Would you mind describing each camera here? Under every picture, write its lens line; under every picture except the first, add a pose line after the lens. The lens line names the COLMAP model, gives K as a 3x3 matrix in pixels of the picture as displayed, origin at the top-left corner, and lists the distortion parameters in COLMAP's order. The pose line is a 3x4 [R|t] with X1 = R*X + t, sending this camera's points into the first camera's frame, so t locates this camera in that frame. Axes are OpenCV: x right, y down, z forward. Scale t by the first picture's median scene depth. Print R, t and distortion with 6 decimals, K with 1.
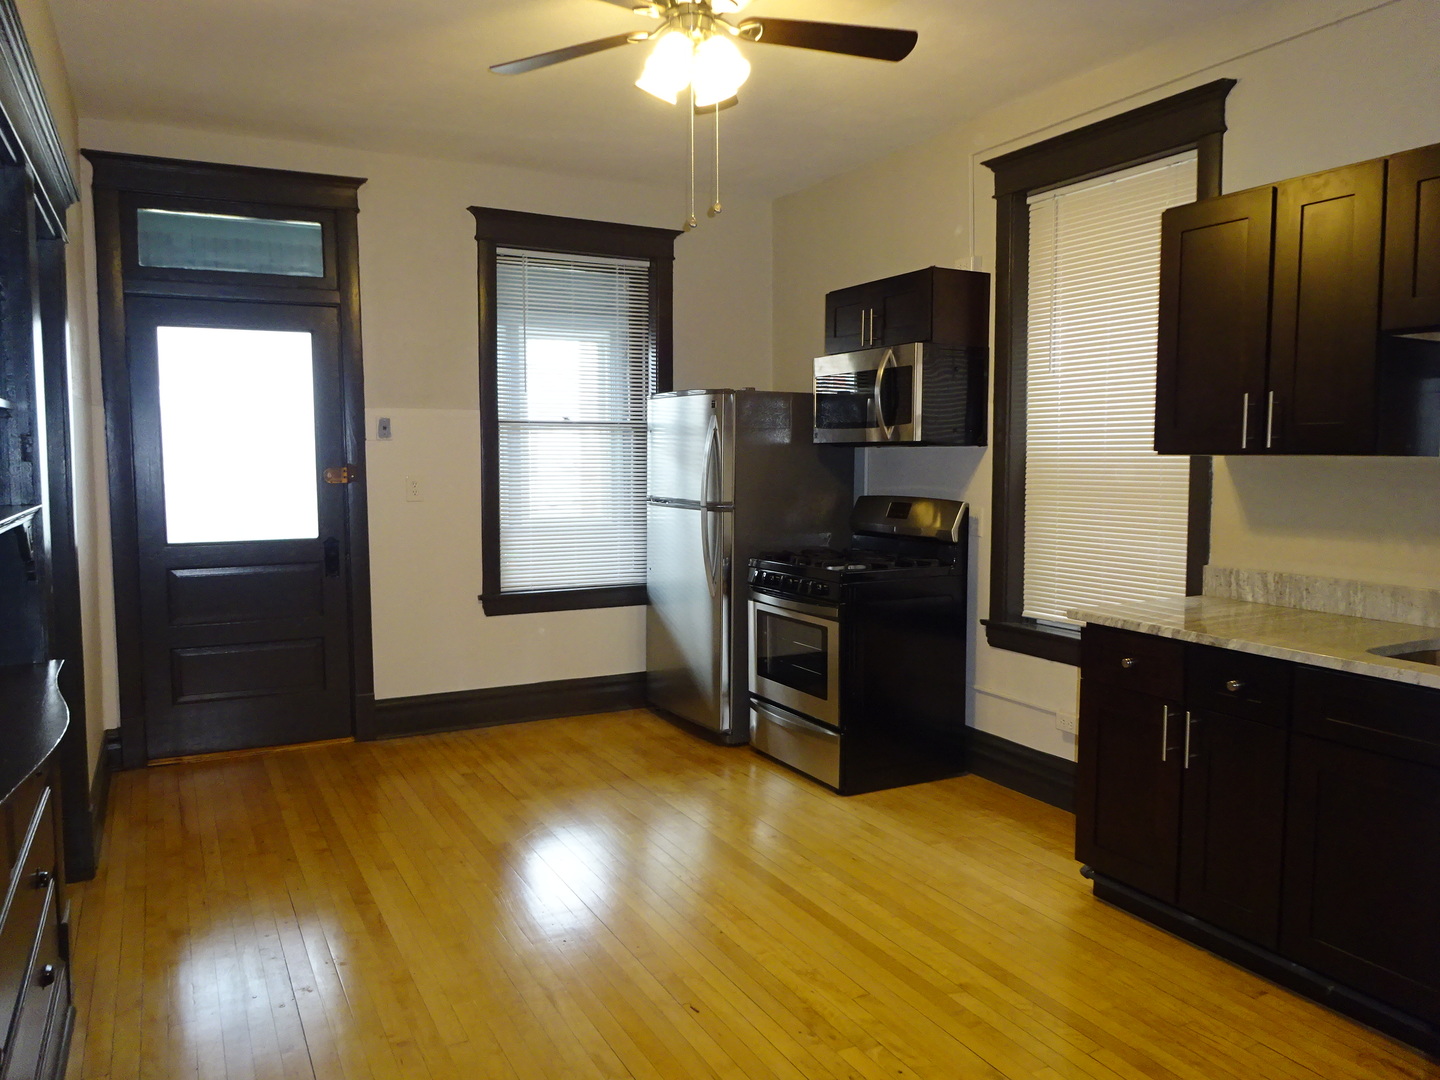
lens RADIAL K [[1065.5, 0, 720.0], [0, 1065.5, 540.0], [0, 0, 1]] dist [-0.009092, -0.005799]
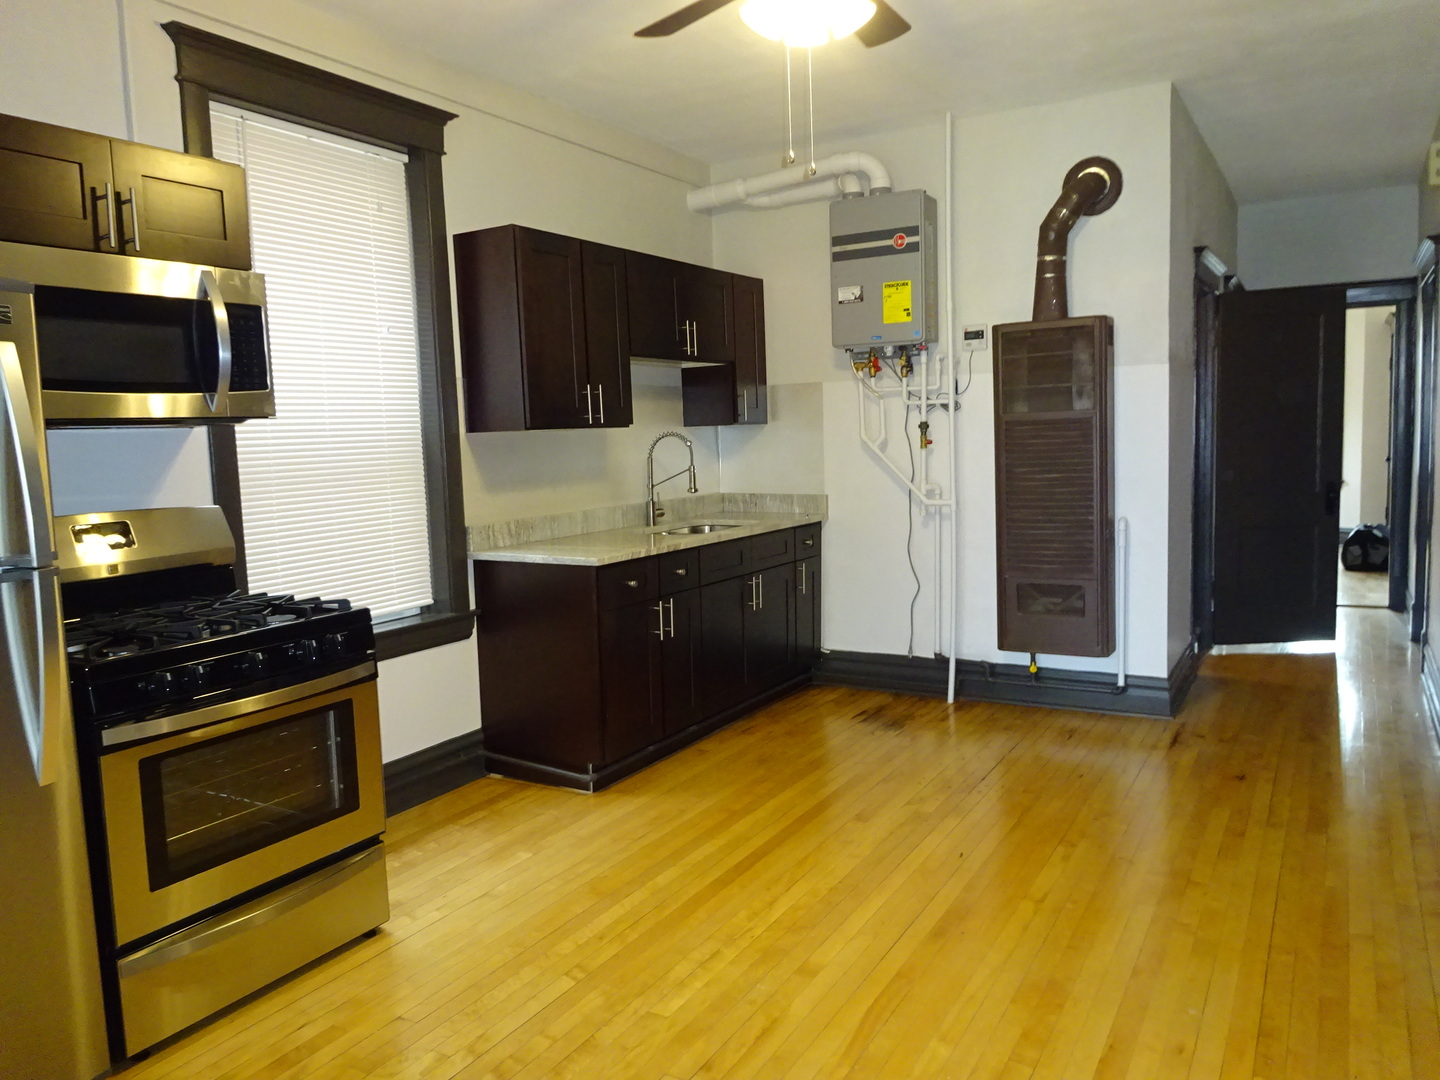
lens RADIAL K [[1065.5, 0, 720.0], [0, 1065.5, 540.0], [0, 0, 1]] dist [-0.009092, -0.005799]
pose [[-0.531276, -0.078967, 0.843510, -0.722251], [0.094518, 0.983906, 0.151642, -0.119792], [-0.841910, 0.160291, -0.515262, 1.445640]]
